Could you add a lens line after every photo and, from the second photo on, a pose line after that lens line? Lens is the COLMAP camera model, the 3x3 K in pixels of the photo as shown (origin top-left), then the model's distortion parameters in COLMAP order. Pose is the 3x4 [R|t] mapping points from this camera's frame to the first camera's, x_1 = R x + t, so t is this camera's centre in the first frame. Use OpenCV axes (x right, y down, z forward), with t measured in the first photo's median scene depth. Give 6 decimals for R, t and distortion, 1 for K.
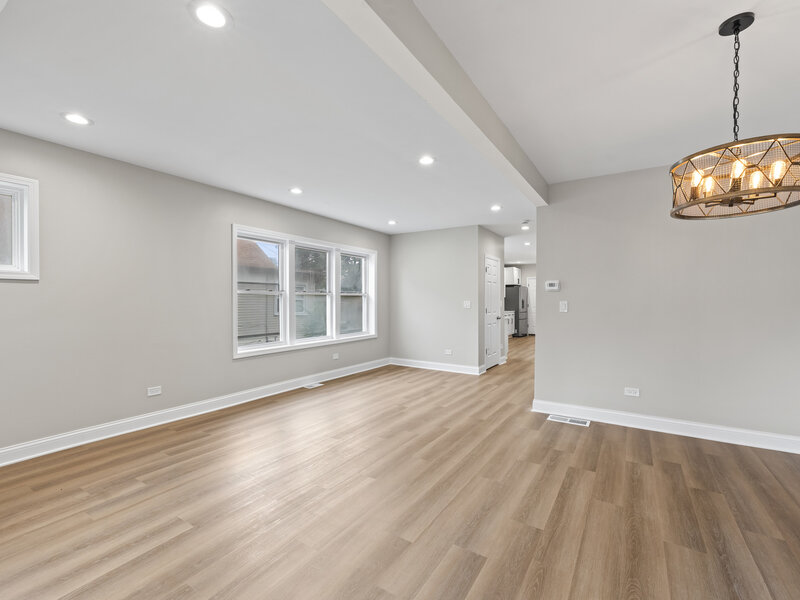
lens RADIAL K [[368.3, 0, 399.7], [0, 368.3, 290.9], [0, 0, 1]] dist [-0.001263, -0.000697]
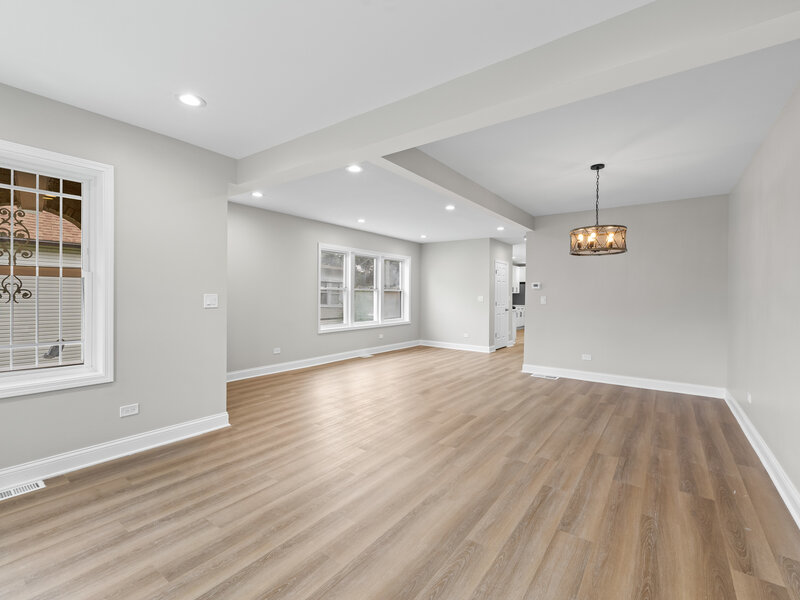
lens RADIAL K [[368.3, 0, 399.7], [0, 368.3, 290.9], [0, 0, 1]] dist [-0.001263, -0.000697]
pose [[0.998225, 0.007847, -0.059029, -0.033733], [-0.006955, 0.999859, 0.015300, -0.010961], [0.059140, -0.014863, 0.998139, -0.411862]]
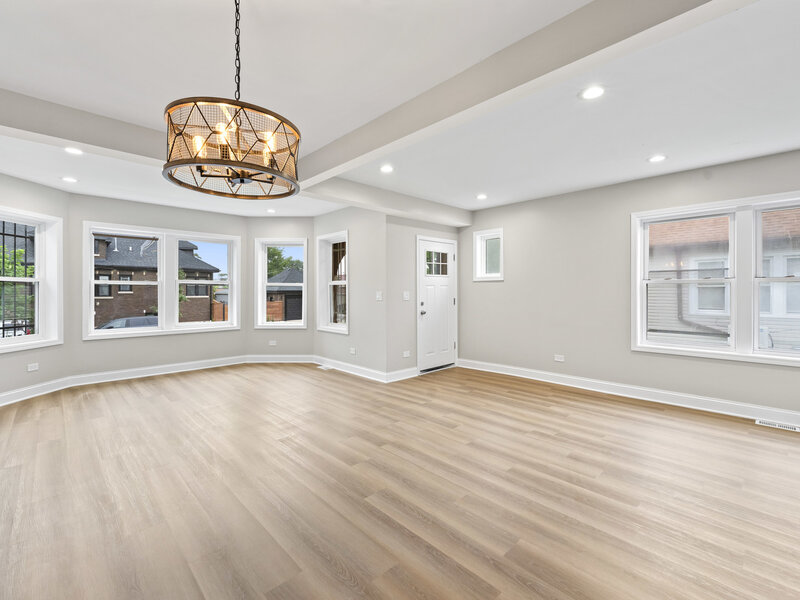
lens RADIAL K [[368.3, 0, 399.7], [0, 368.3, 290.9], [0, 0, 1]] dist [-0.001263, -0.000697]
pose [[-0.233504, 0.002065, -0.972354, 0.588137], [0.024042, 0.999704, -0.003650, 0.011529], [0.972059, -0.024229, -0.233485, 0.563034]]
